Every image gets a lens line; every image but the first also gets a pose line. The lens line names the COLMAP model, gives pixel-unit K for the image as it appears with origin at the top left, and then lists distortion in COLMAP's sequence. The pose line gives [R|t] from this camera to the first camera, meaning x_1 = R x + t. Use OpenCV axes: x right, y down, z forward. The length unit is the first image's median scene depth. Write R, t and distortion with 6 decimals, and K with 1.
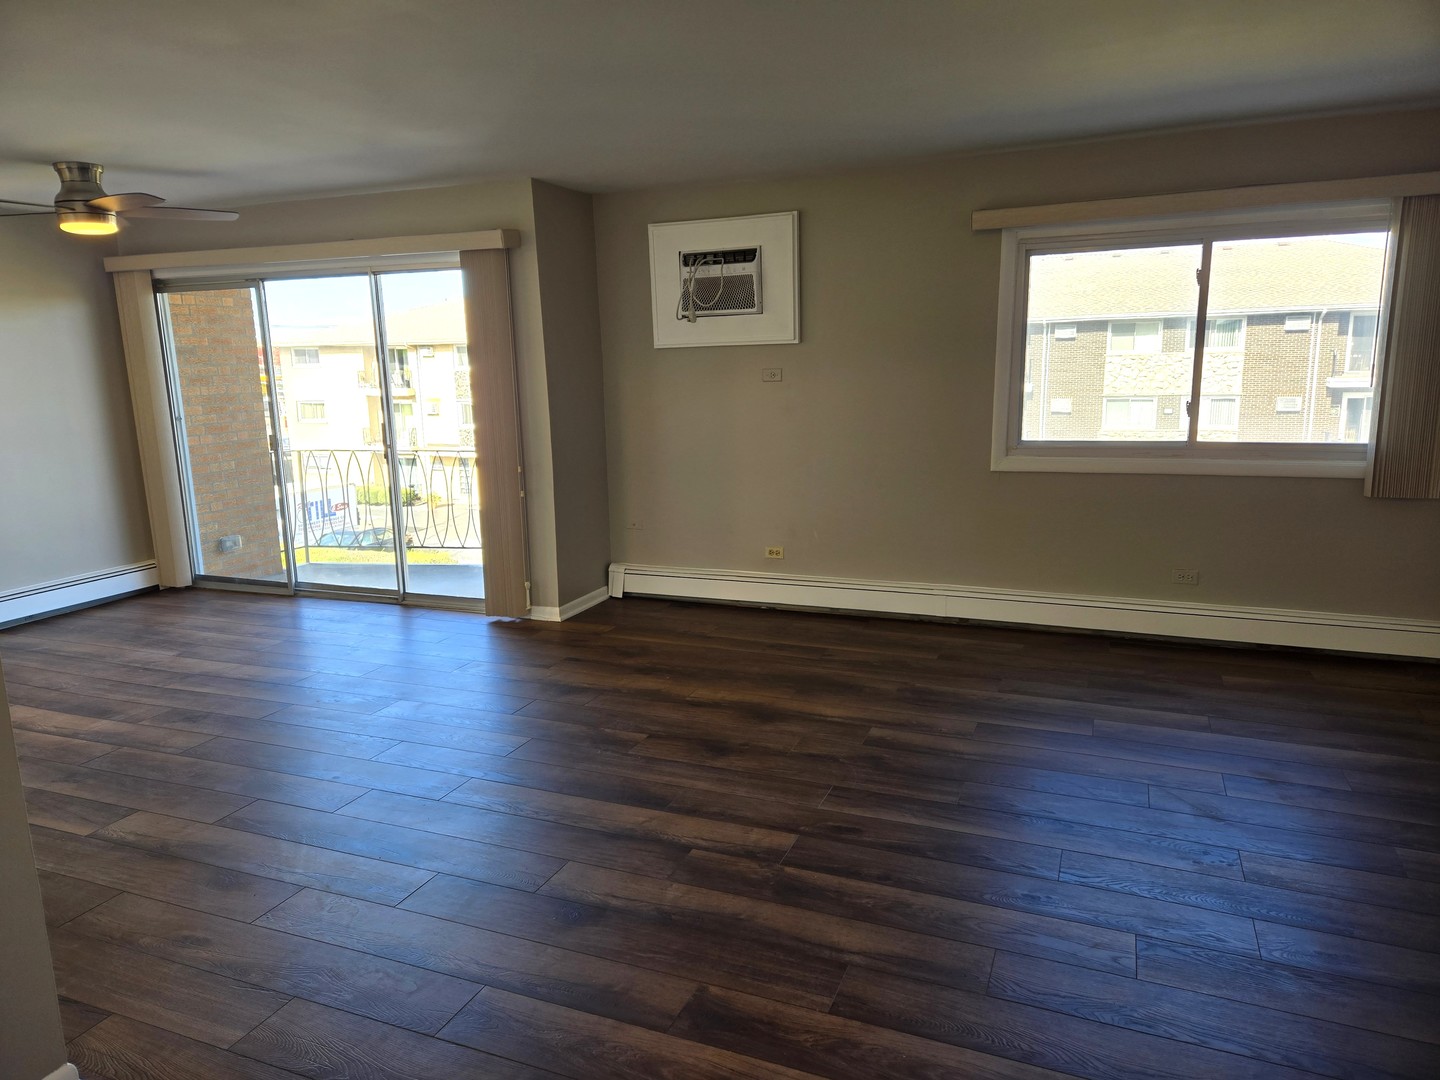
lens RADIAL K [[962.2, 0, 706.9], [0, 962.2, 539.9], [0, 0, 1]] dist [0.061105, -0.032135]
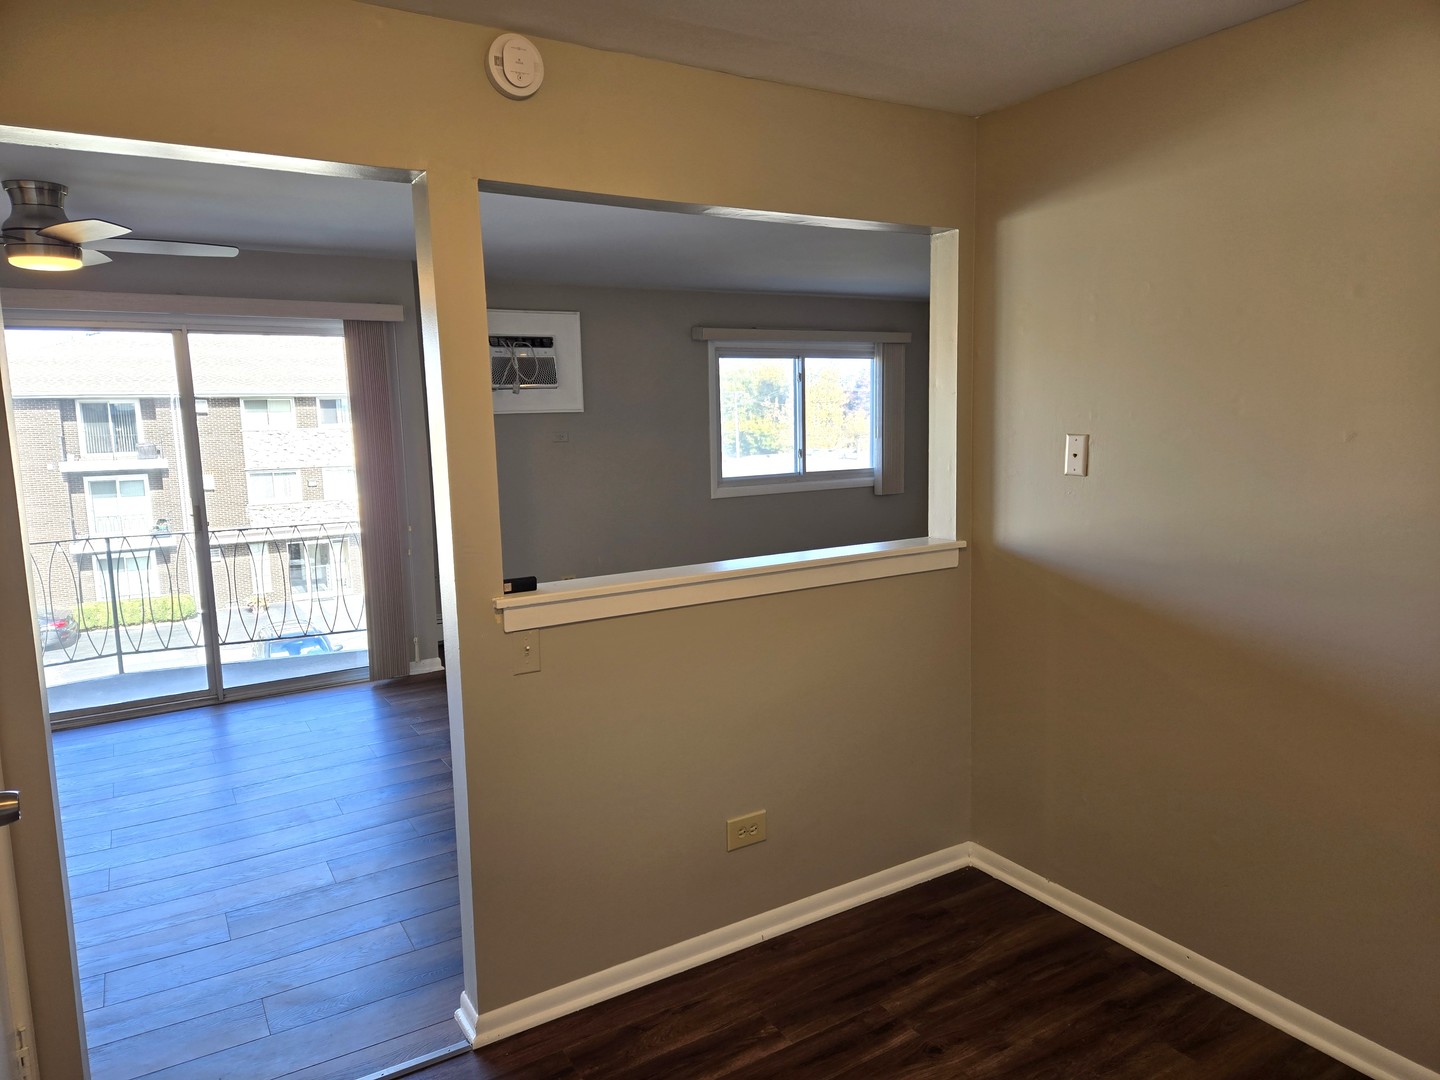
lens RADIAL K [[962.2, 0, 724.0], [0, 962.2, 540.1], [0, 0, 1]] dist [0.061105, -0.032135]
pose [[0.589268, -0.099549, 0.801781, -0.937944], [0.160742, 0.986987, 0.004407, -0.012217], [-0.791786, 0.126283, 0.597601, 0.117704]]
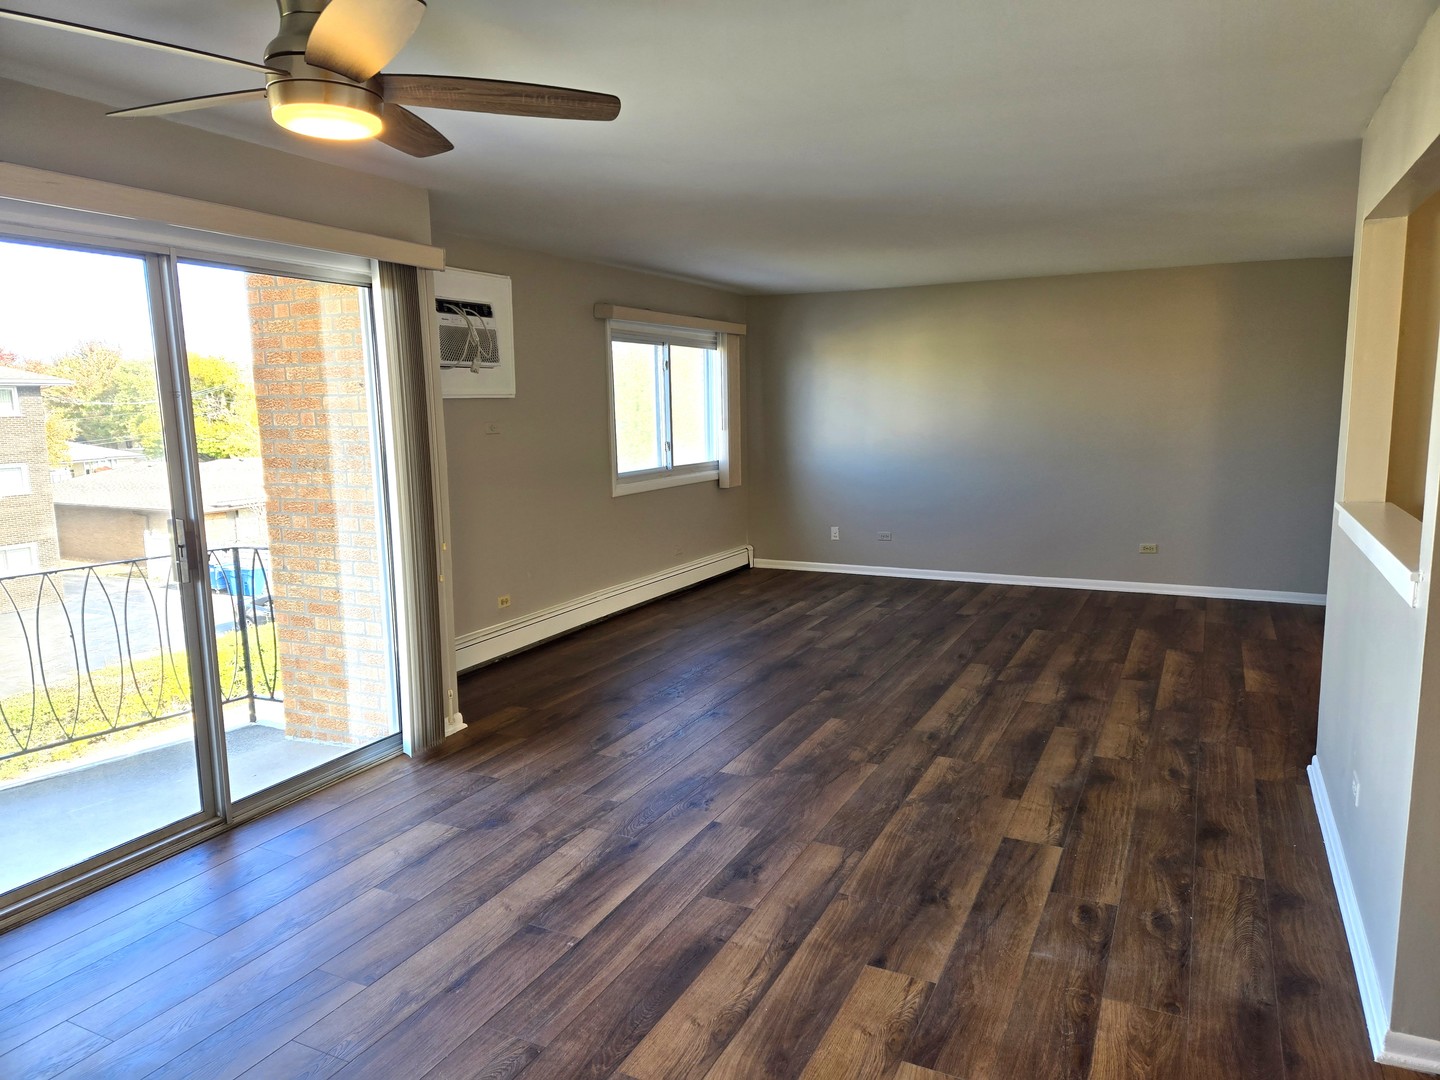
lens RADIAL K [[962.2, 0, 723.8], [0, 962.2, 546.0], [0, 0, 1]] dist [0.061105, -0.032135]
pose [[0.068351, -0.127437, 0.989489, -1.080168], [0.201600, 0.973112, 0.111402, -0.130164], [-0.977080, 0.191866, 0.092205, 0.787795]]
